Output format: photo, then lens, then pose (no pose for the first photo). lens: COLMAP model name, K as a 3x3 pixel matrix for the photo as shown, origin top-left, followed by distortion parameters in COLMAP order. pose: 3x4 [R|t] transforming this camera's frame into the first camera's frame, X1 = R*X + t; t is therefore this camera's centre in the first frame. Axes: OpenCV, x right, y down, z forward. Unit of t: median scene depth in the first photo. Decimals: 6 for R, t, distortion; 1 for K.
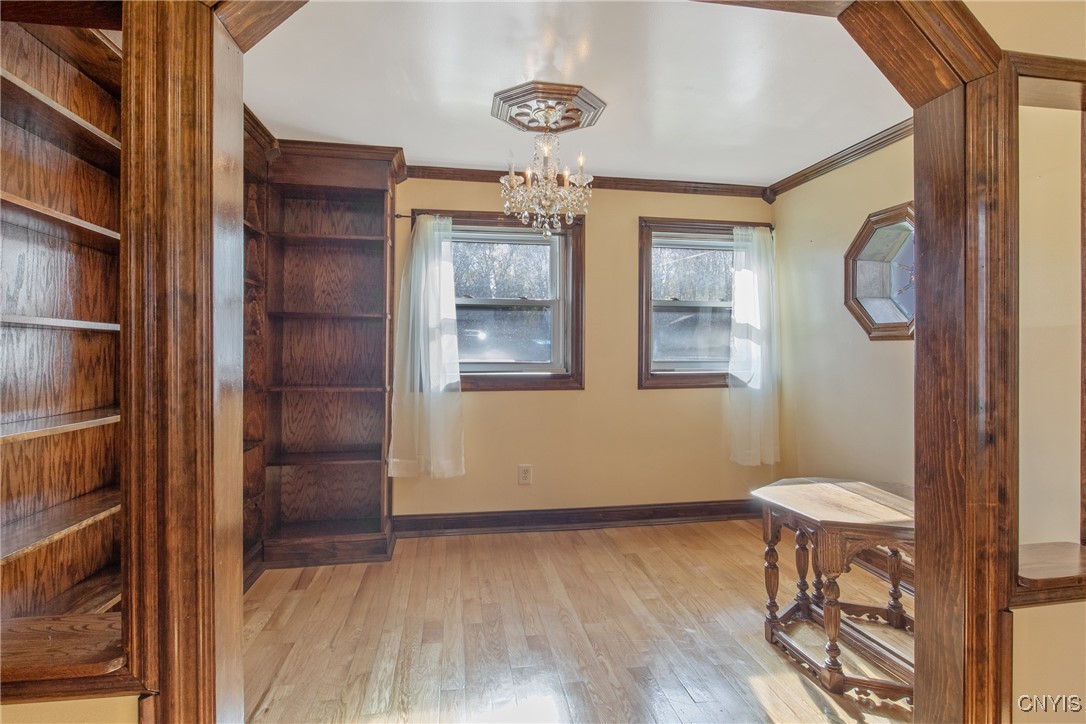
lens RADIAL K [[556.8, 0, 535.1], [0, 556.8, 351.5], [0, 0, 1]] dist [0.001001, -0.000499]
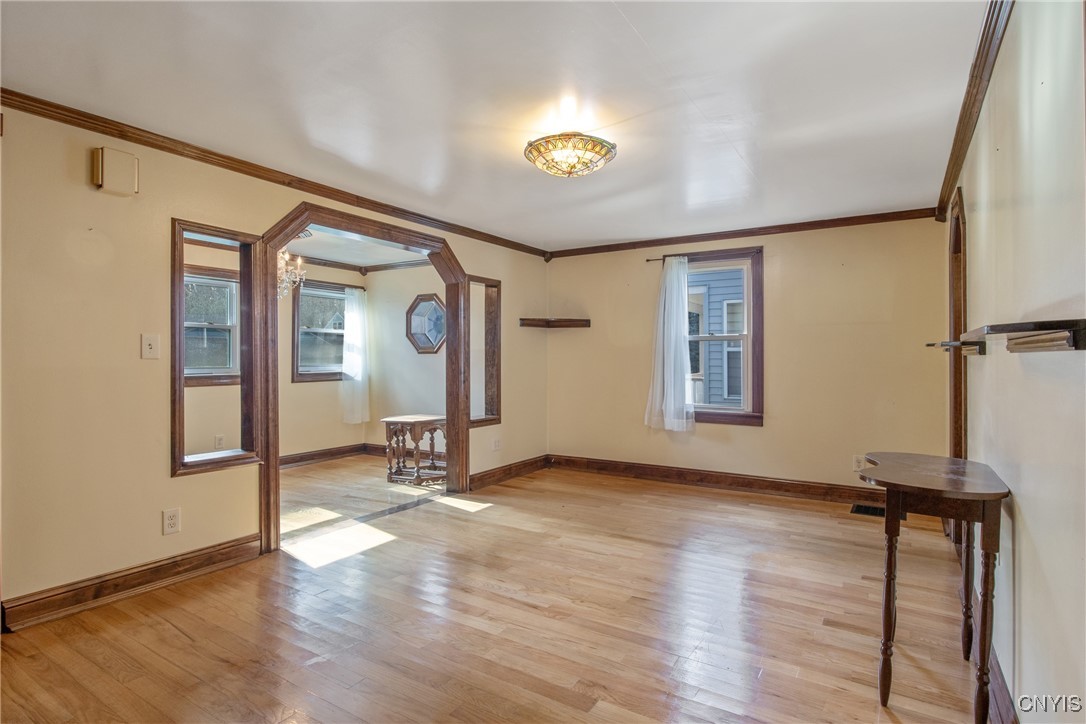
lens RADIAL K [[556.8, 0, 540.6], [0, 556.8, 361.7], [0, 0, 1]] dist [0.001001, -0.000499]
pose [[0.670734, -0.004147, 0.741687, -0.543395], [0.004829, 0.999988, 0.001224, 0.008318], [-0.741683, 0.002761, 0.670745, -0.636858]]
